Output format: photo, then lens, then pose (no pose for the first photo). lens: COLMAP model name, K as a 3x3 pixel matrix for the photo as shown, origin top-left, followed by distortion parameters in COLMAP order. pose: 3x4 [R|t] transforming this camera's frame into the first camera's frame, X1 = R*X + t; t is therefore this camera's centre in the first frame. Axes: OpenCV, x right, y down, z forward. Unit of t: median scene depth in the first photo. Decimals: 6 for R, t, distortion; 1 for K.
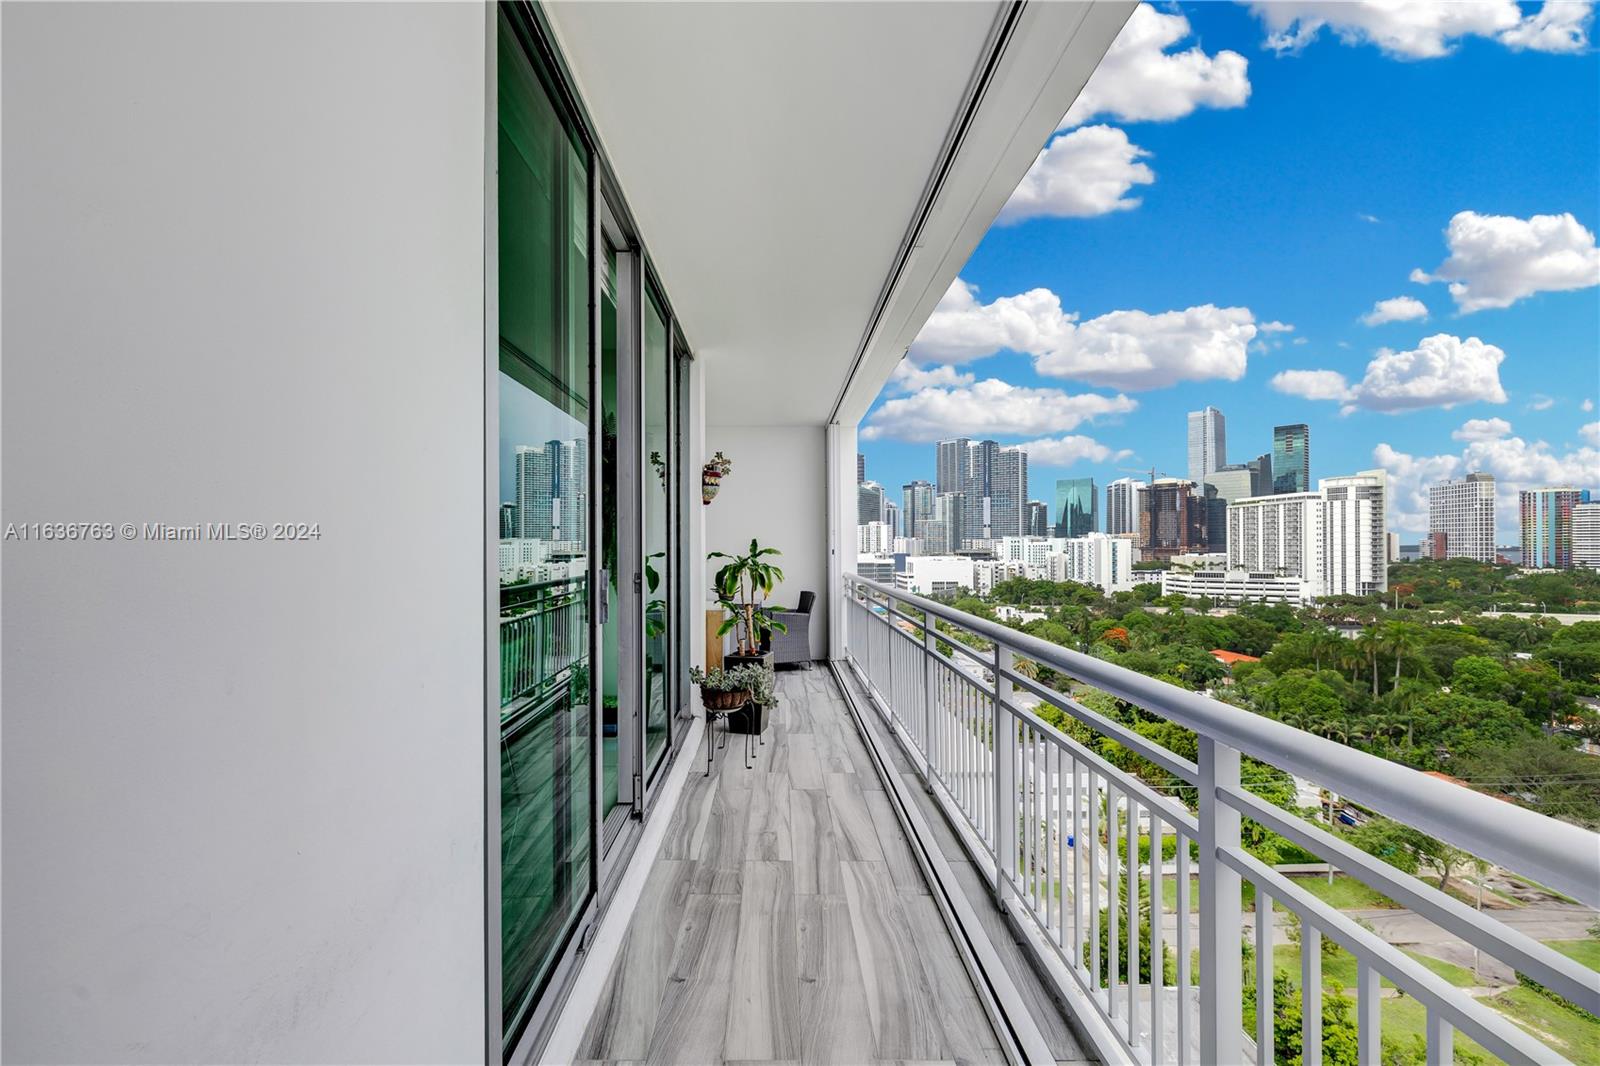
lens RADIAL K [[685.5, 0, 782.1], [0, 685.5, 537.5], [0, 0, 1]] dist [0.001347, -0.000290]
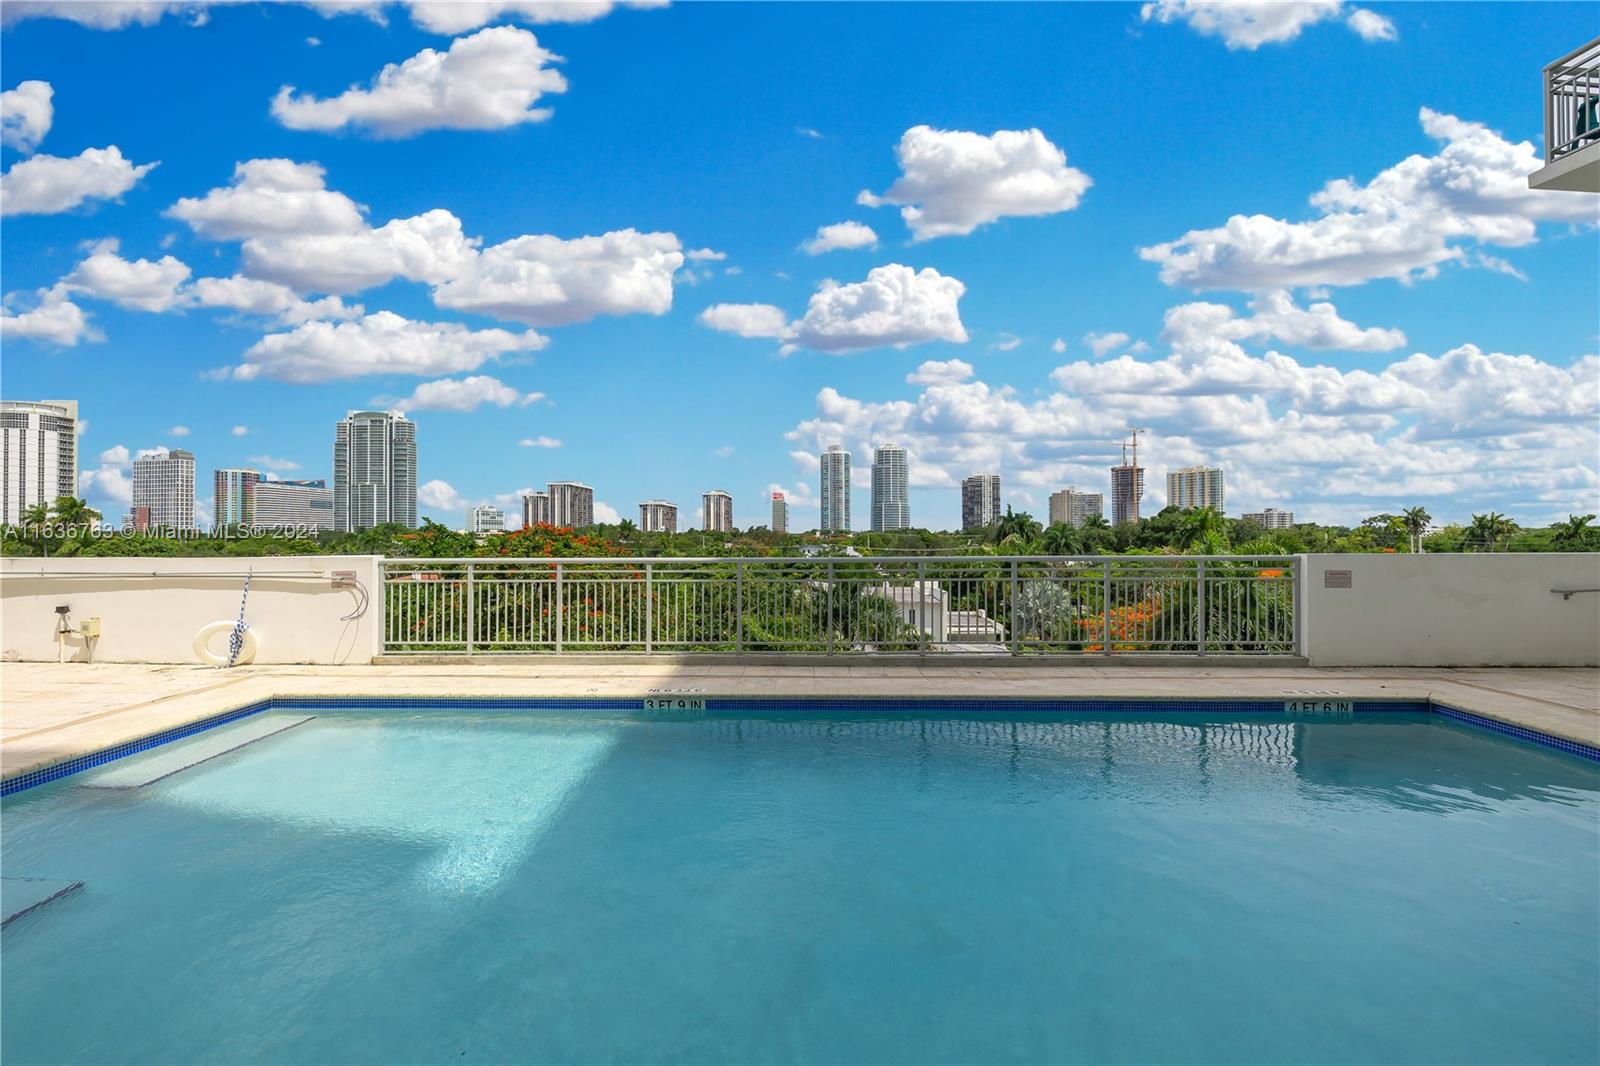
lens RADIAL K [[685.5, 0, 790.8], [0, 685.5, 515.7], [0, 0, 1]] dist [0.001347, -0.000290]
pose [[0.999980, 0.006302, -0.000441, 0.831877], [-0.006306, 0.999921, -0.010876, 0.037958], [0.000372, 0.010878, 0.999941, 0.120893]]
